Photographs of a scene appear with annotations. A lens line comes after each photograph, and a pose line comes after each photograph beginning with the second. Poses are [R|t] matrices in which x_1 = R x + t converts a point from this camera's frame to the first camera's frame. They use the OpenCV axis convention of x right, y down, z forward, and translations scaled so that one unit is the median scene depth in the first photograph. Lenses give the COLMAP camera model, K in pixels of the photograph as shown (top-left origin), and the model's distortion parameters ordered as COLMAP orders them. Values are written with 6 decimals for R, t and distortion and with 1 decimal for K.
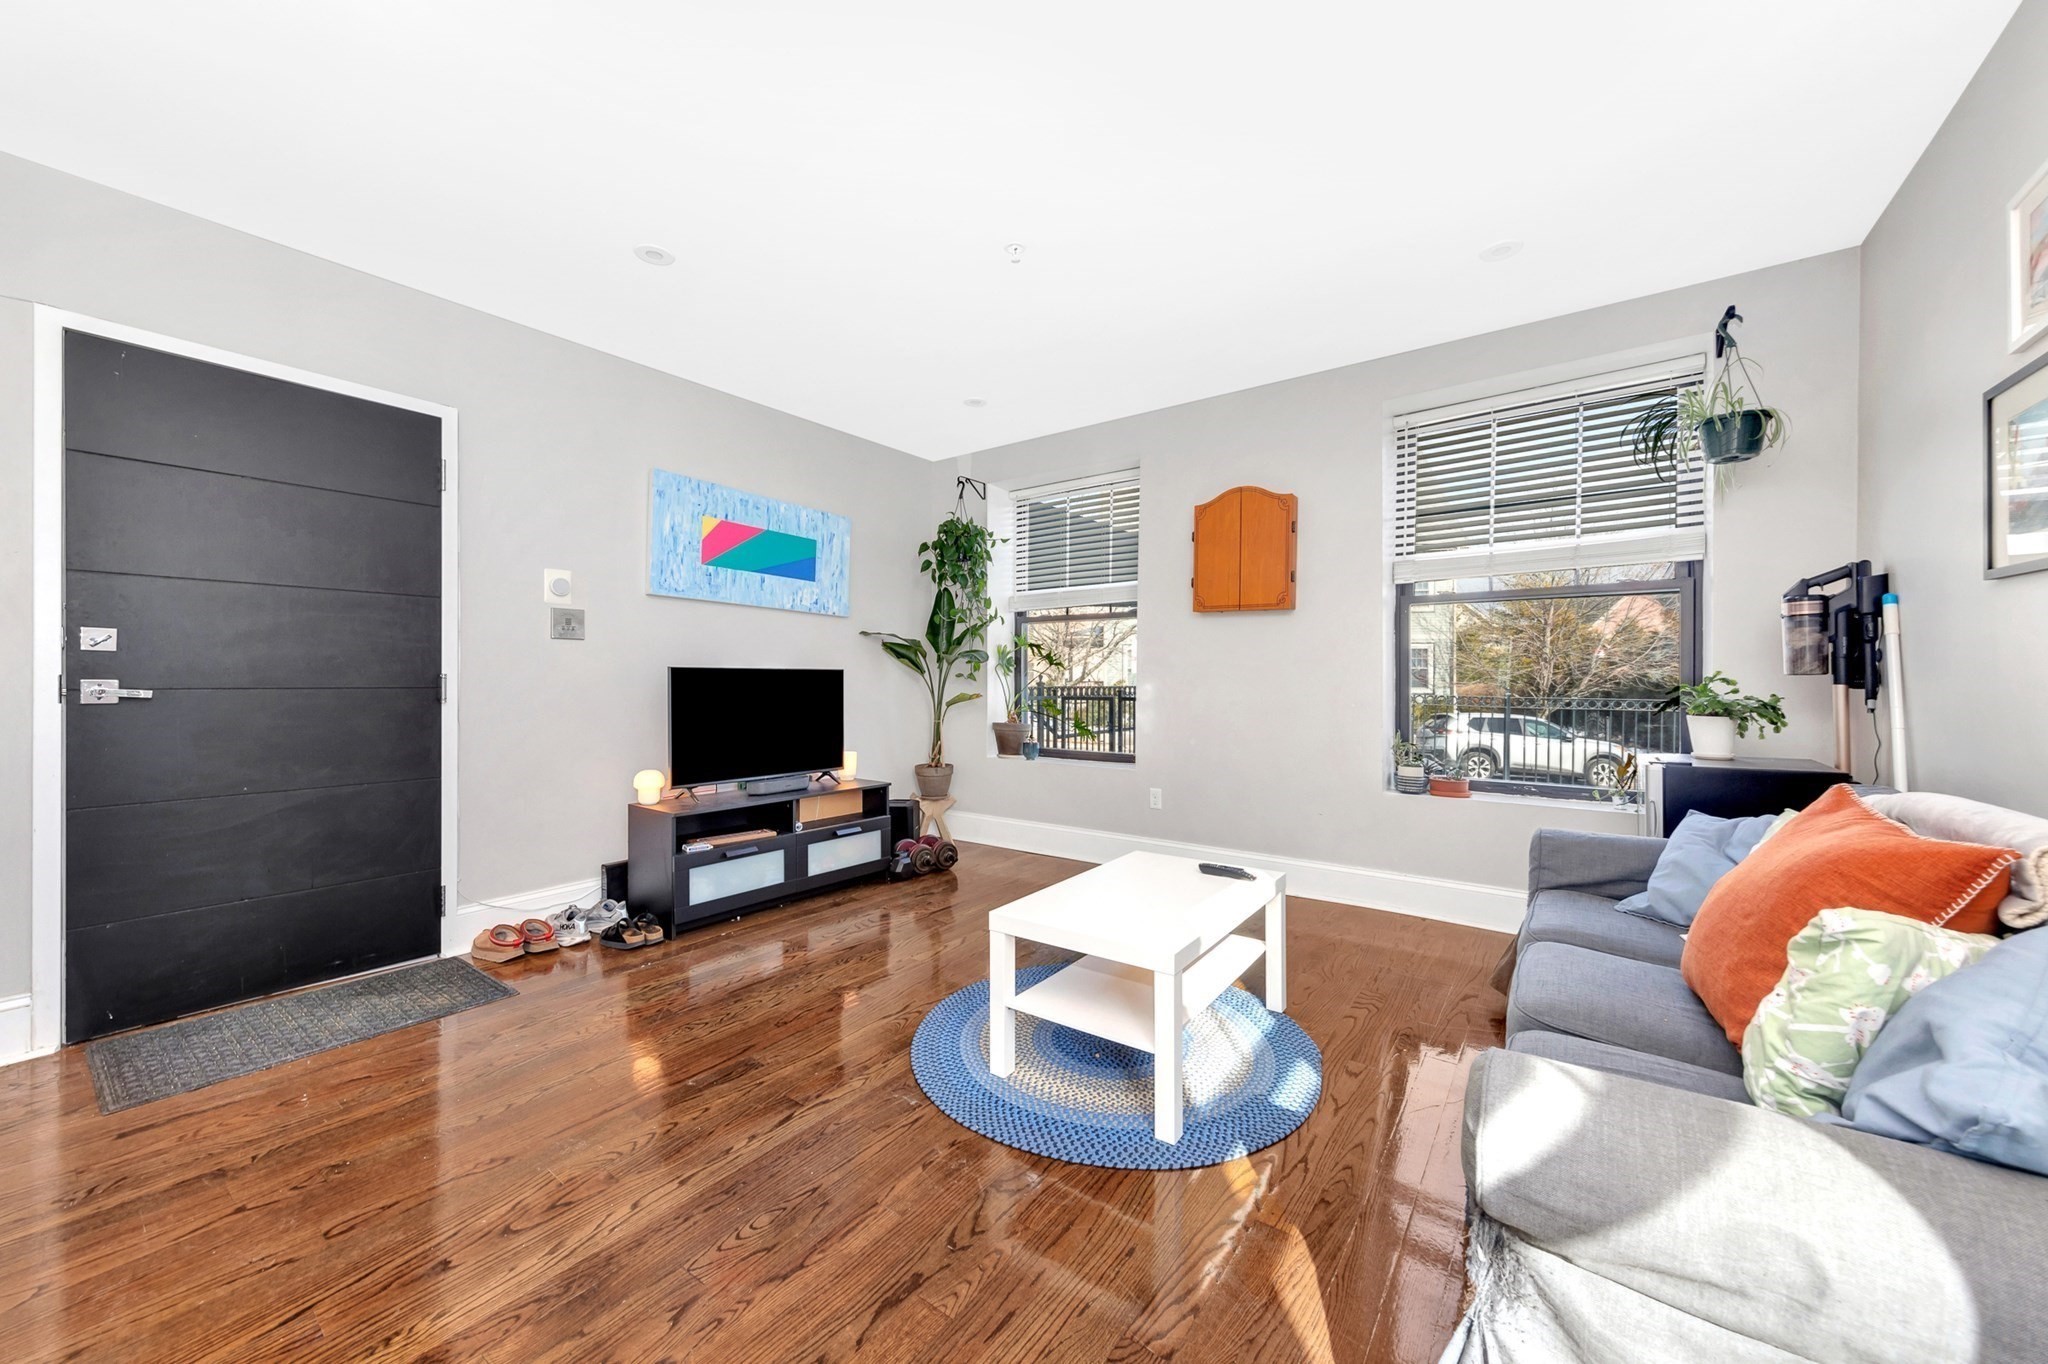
lens RADIAL K [[742.4, 0, 1020.4], [0, 742.4, 683.3], [0, 0, 1]] dist [0.001732, 0.000094]
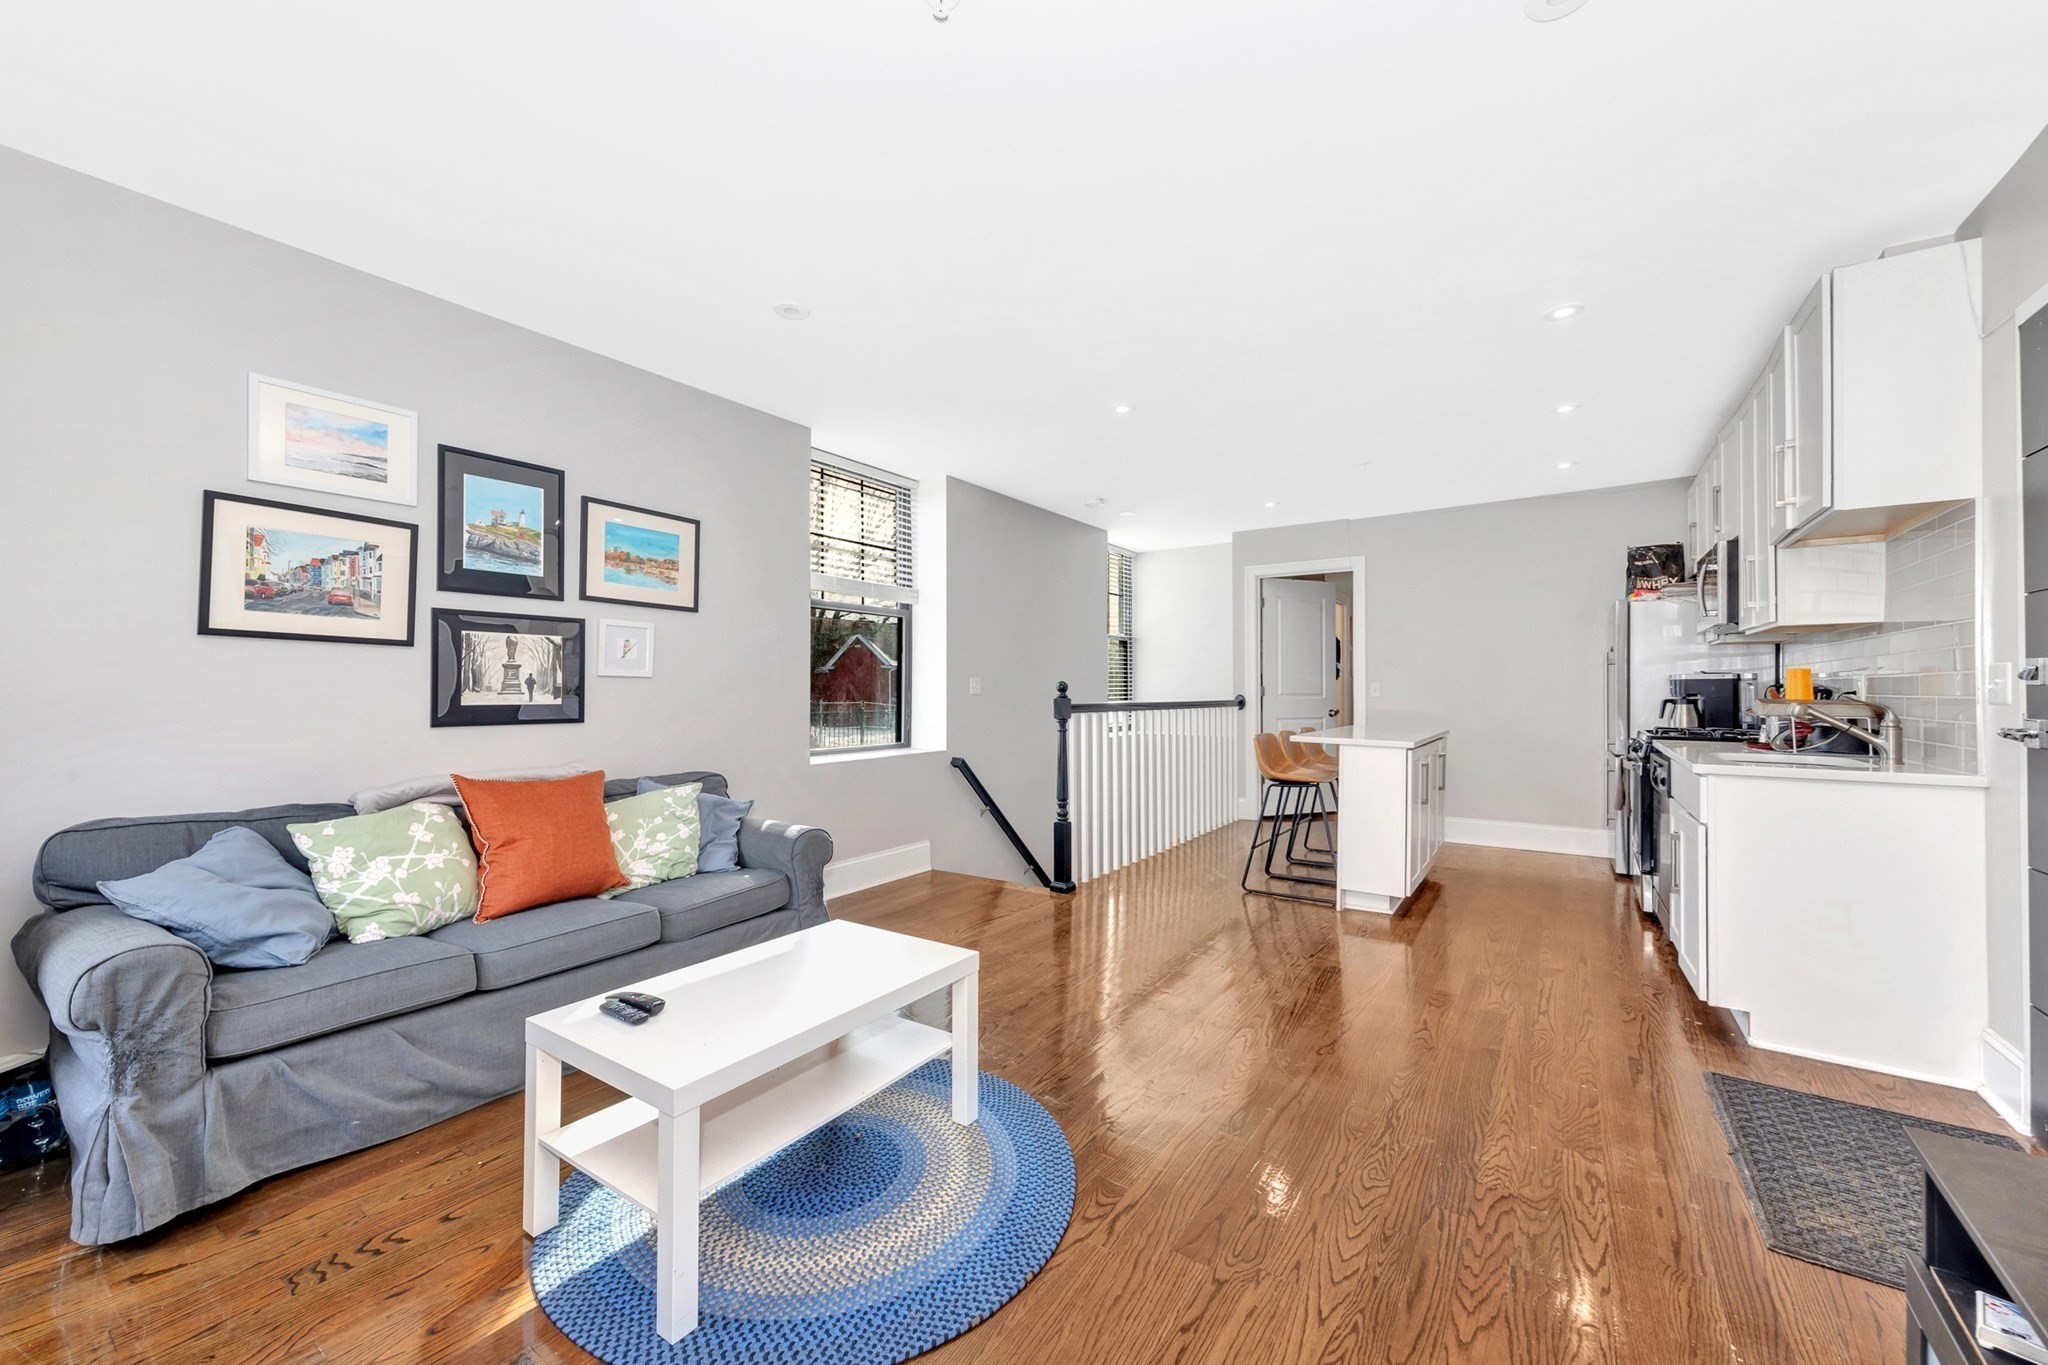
lens RADIAL K [[785.4, 0, 1017.6], [0, 785.4, 687.0], [0, 0, 1]] dist [0.003353, 0.000060]
pose [[-0.999746, -0.001101, -0.022521, -0.042755], [-0.001101, 0.999999, -0.000021, -0.027040], [0.022521, 0.000004, -0.999746, 1.255693]]
